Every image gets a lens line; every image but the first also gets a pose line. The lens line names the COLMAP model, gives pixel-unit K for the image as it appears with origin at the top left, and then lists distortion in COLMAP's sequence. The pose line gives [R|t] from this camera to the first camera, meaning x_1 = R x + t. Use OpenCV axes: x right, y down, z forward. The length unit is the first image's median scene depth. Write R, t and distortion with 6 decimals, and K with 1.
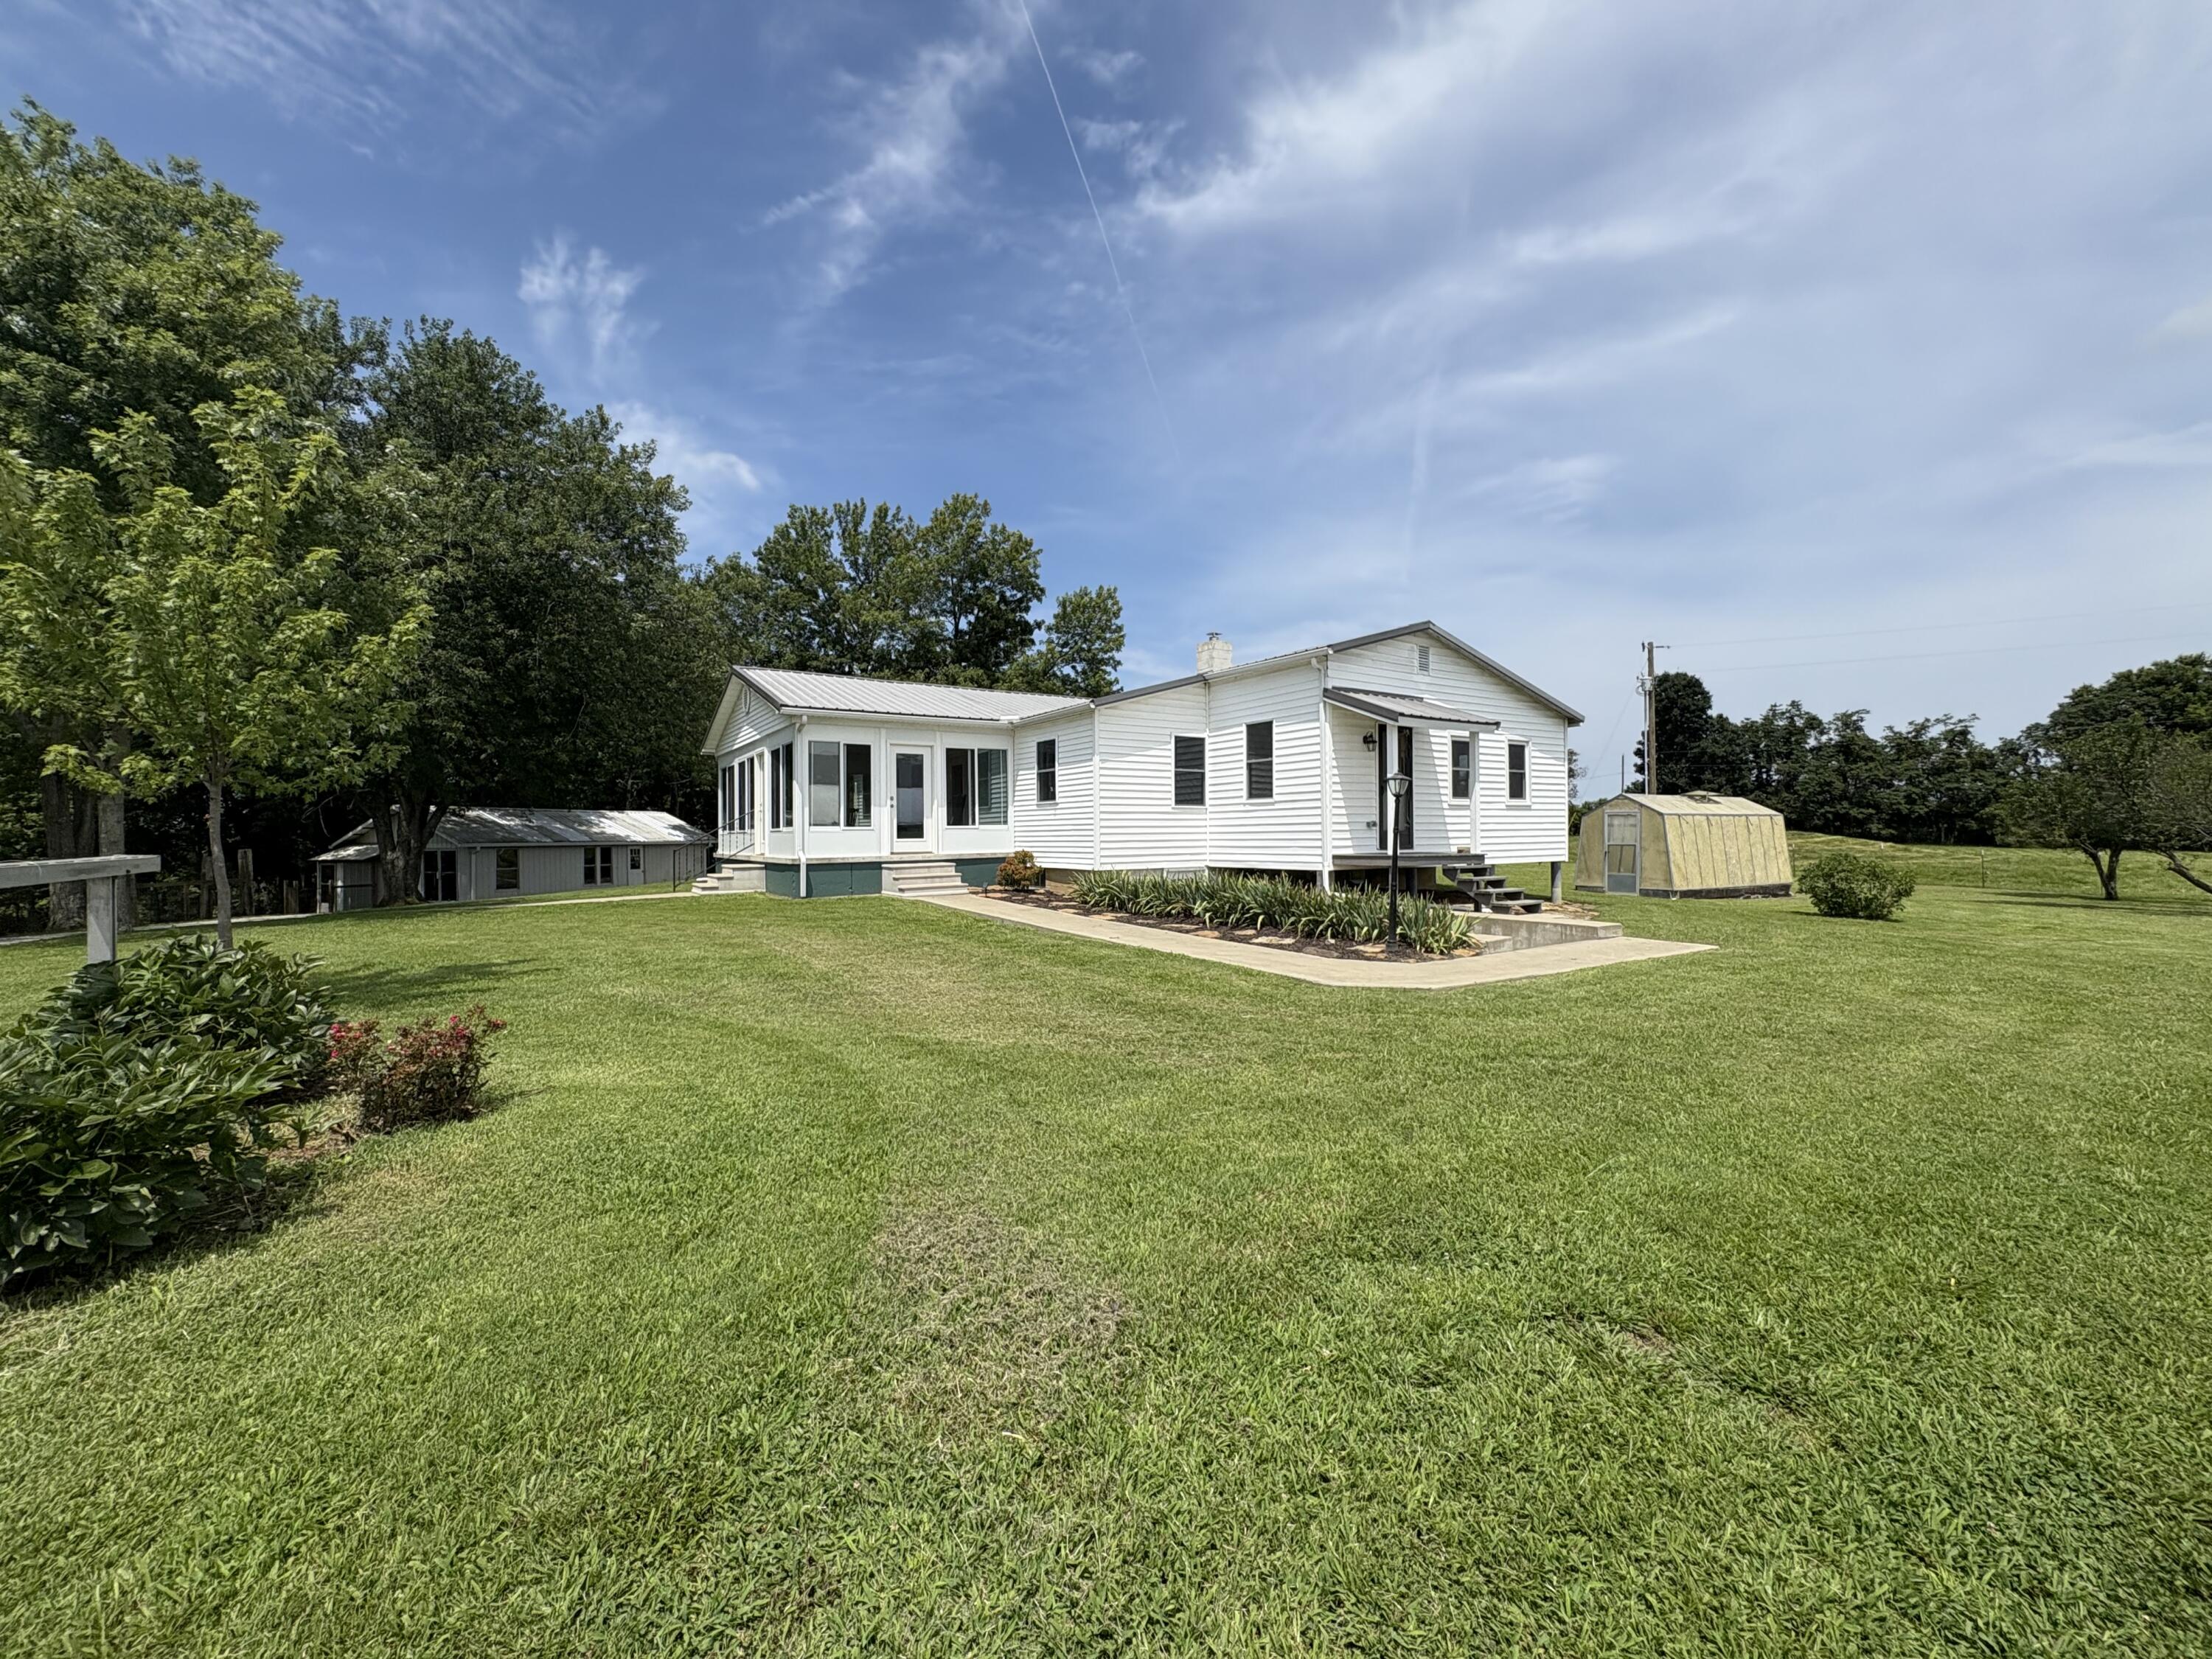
lens RADIAL K [[886.2, 0, 1106.3], [0, 886.2, 832.9], [0, 0, 1]] dist [0.001734, -0.000001]
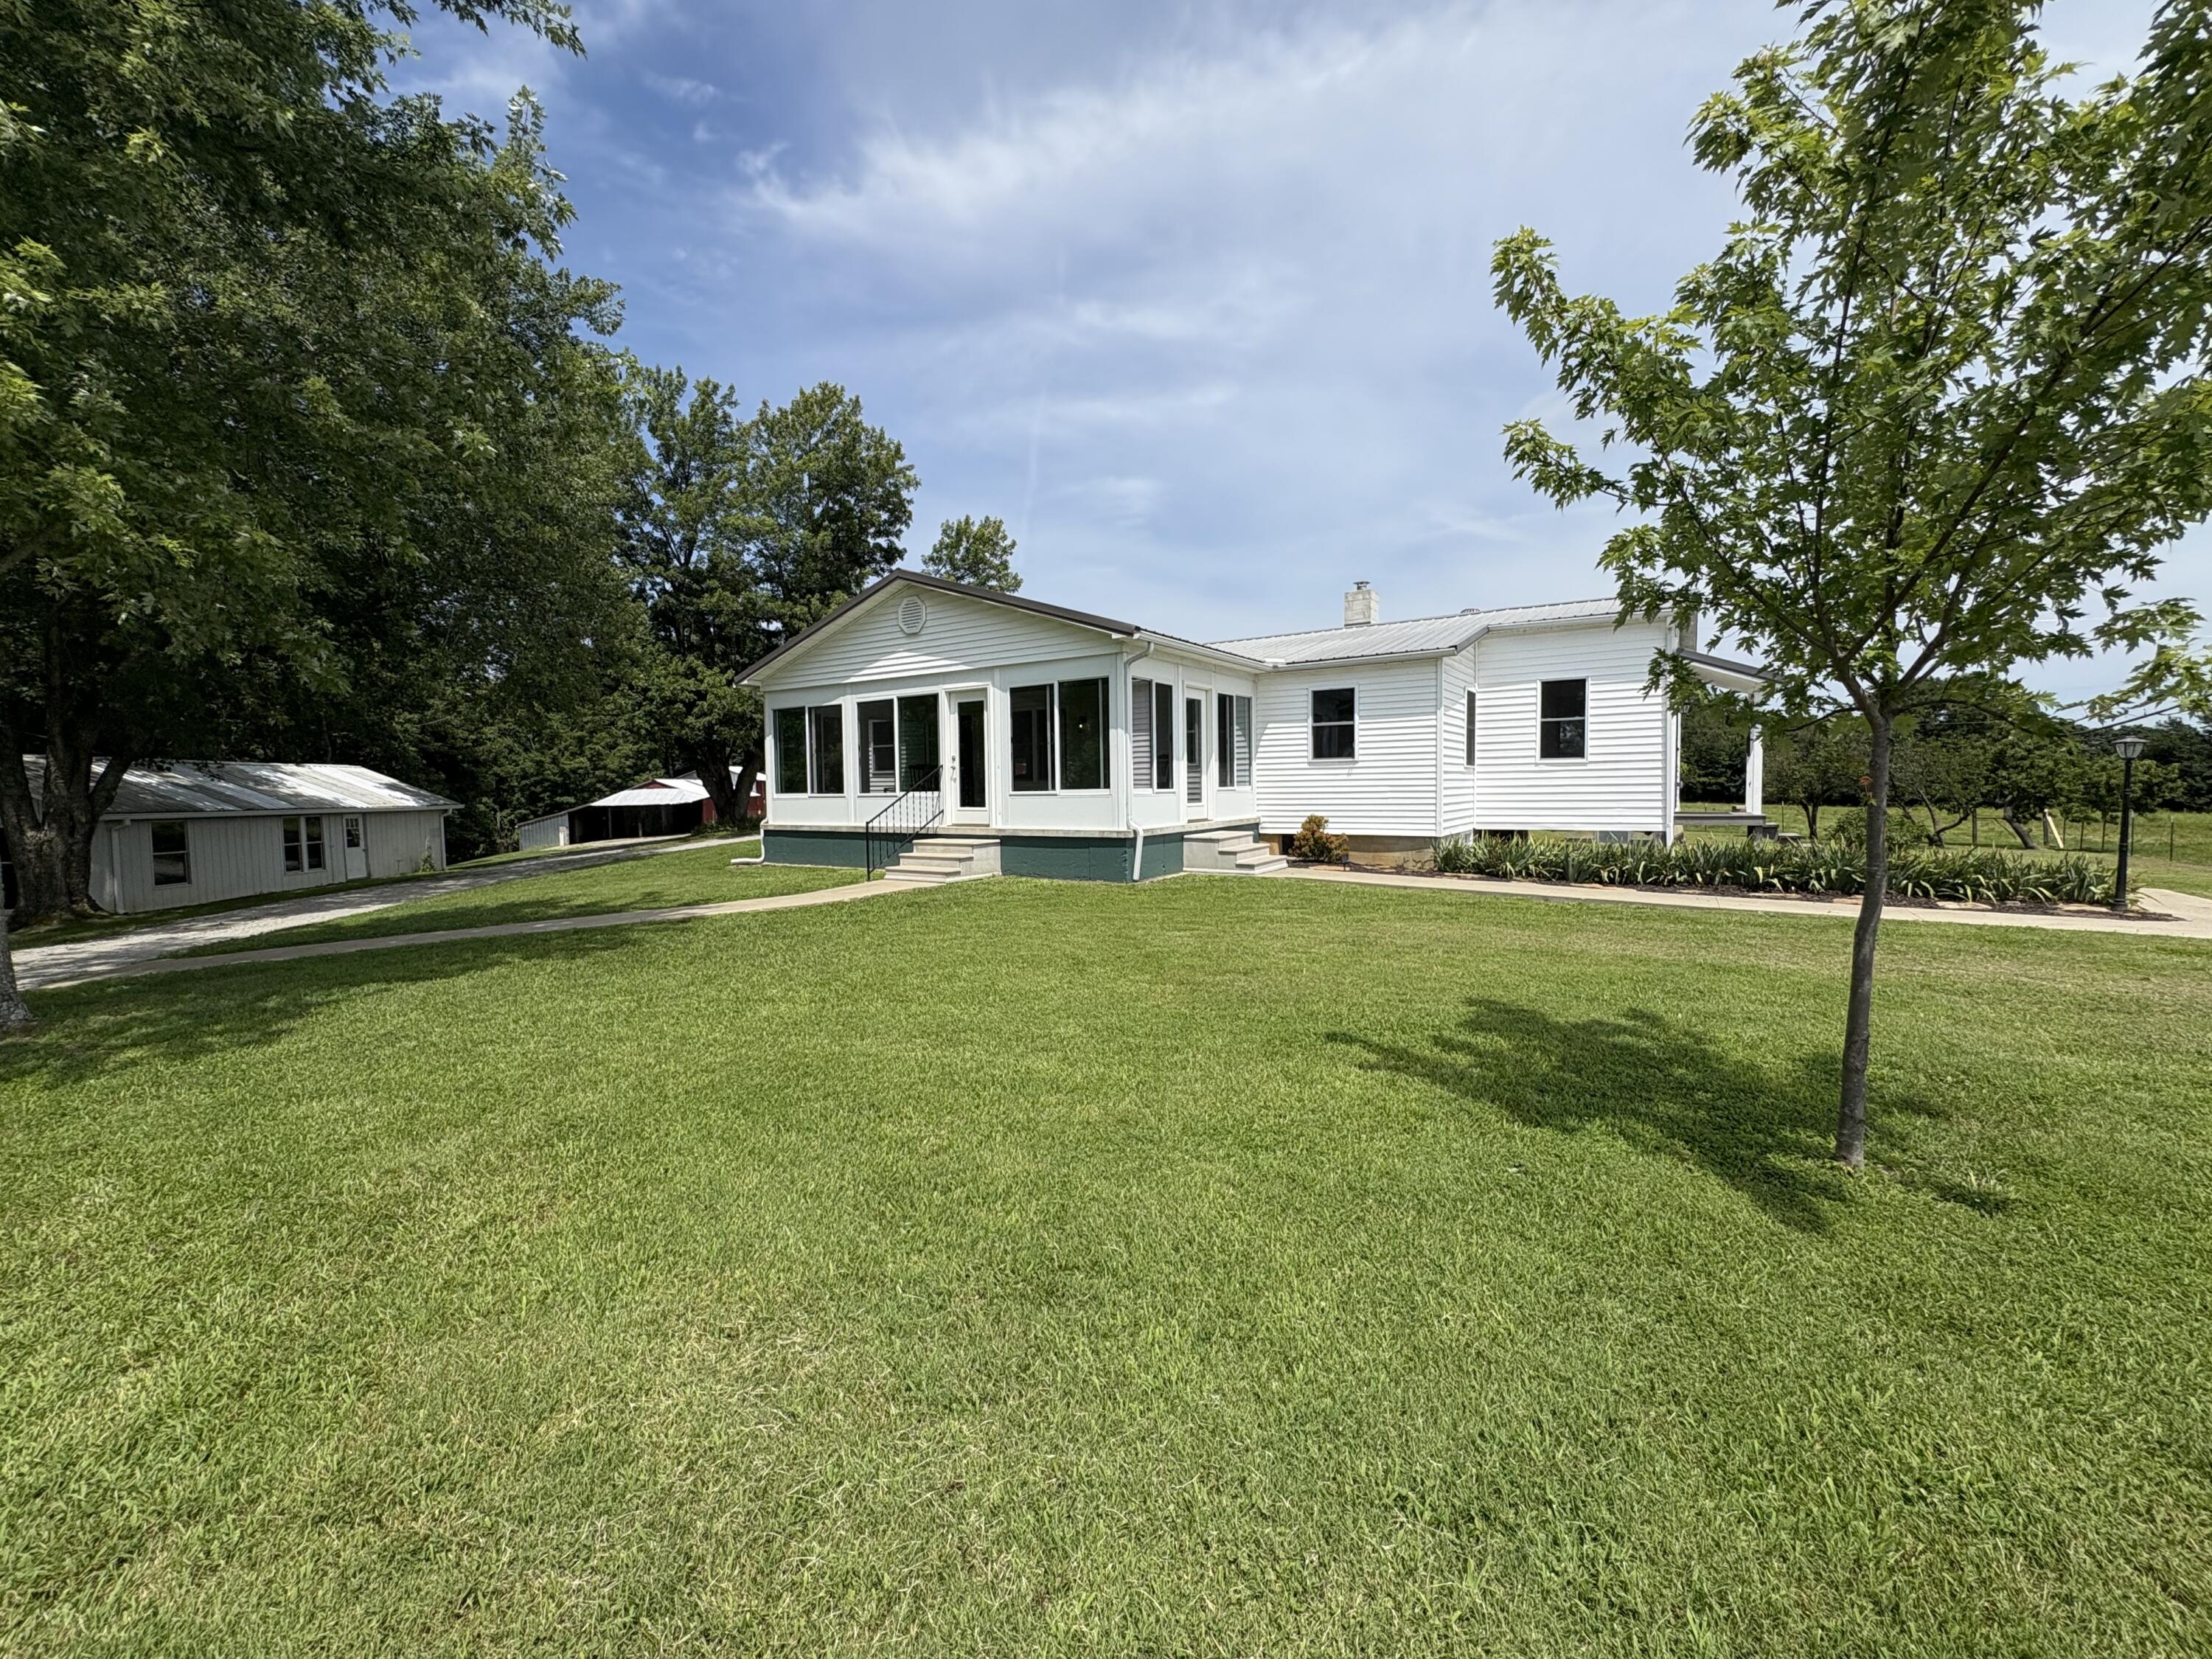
lens RADIAL K [[886.2, 0, 1110.3], [0, 886.2, 833.0], [0, 0, 1]] dist [0.001734, -0.000001]
pose [[0.918229, -0.022615, 0.395403, -0.626794], [0.003507, 0.998794, 0.048980, -0.006283], [-0.396034, -0.043588, 0.917201, 0.282875]]
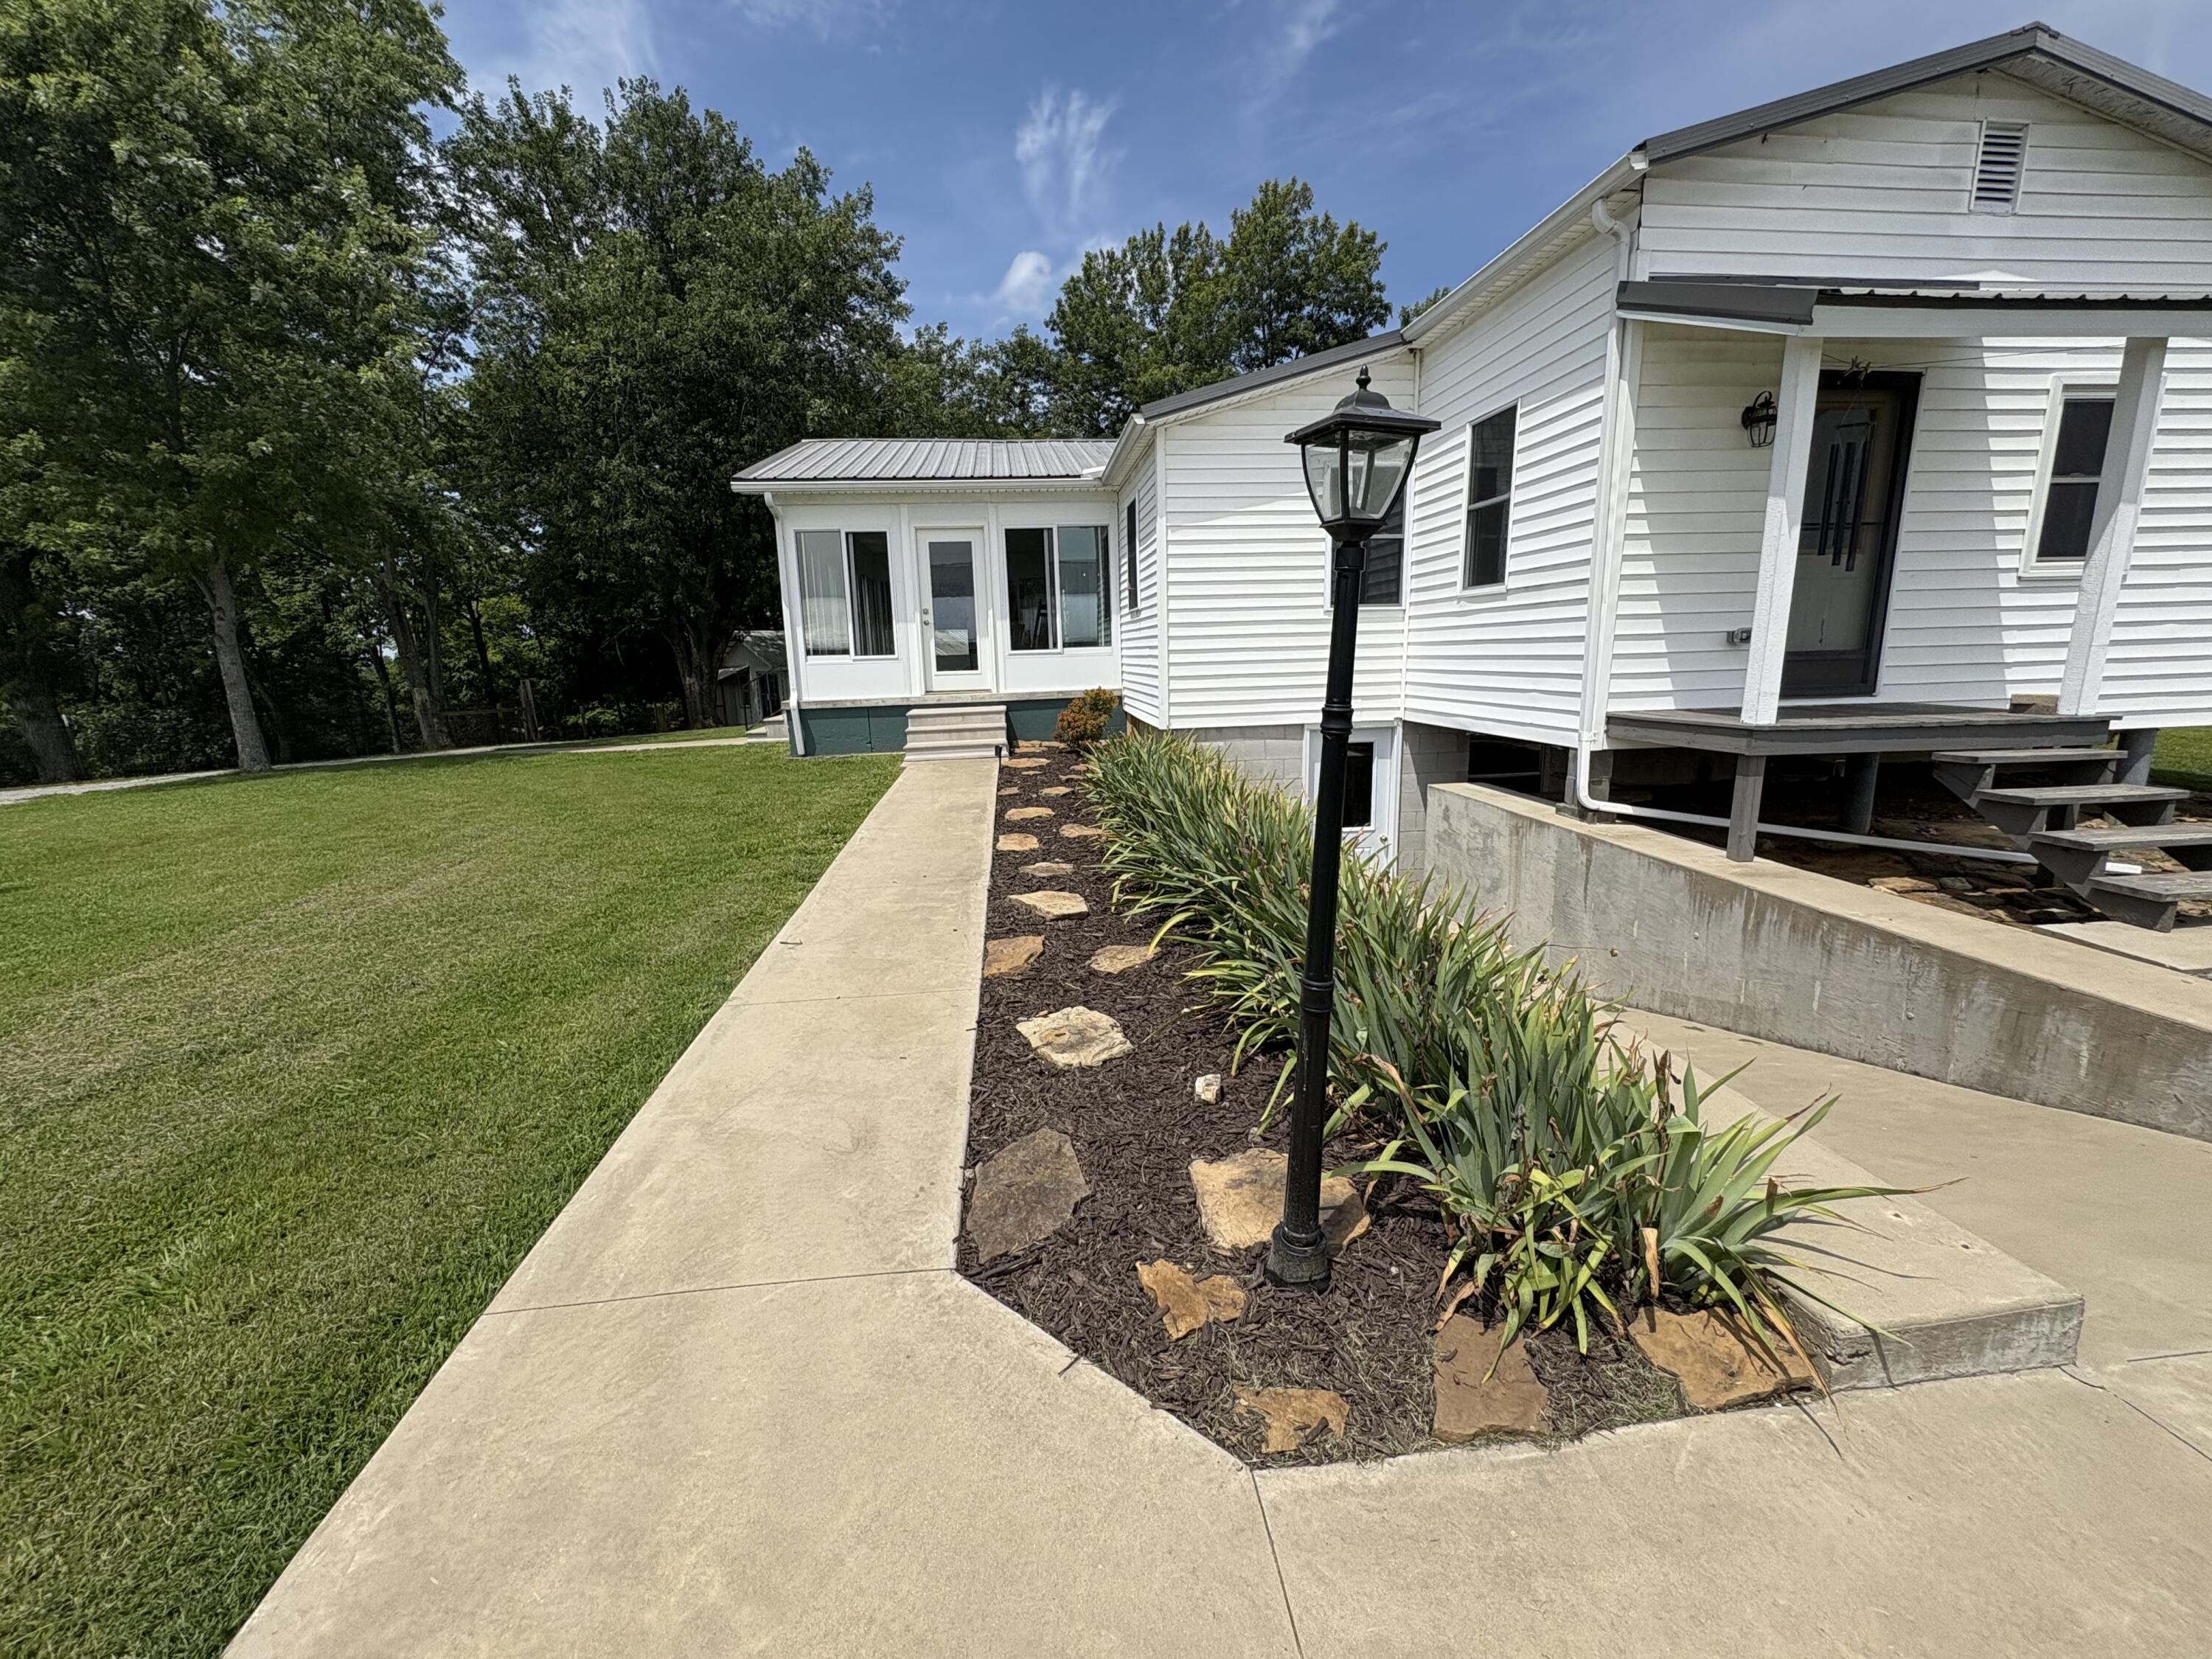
lens RADIAL K [[886.2, 0, 1106.6], [0, 886.2, 829.1], [0, 0, 1]] dist [0.001734, -0.000001]
pose [[0.890090, 0.075242, -0.449530, 0.203093], [0.018936, 0.979324, 0.201412, -0.009800], [0.455390, -0.187787, 0.870262, 0.437544]]
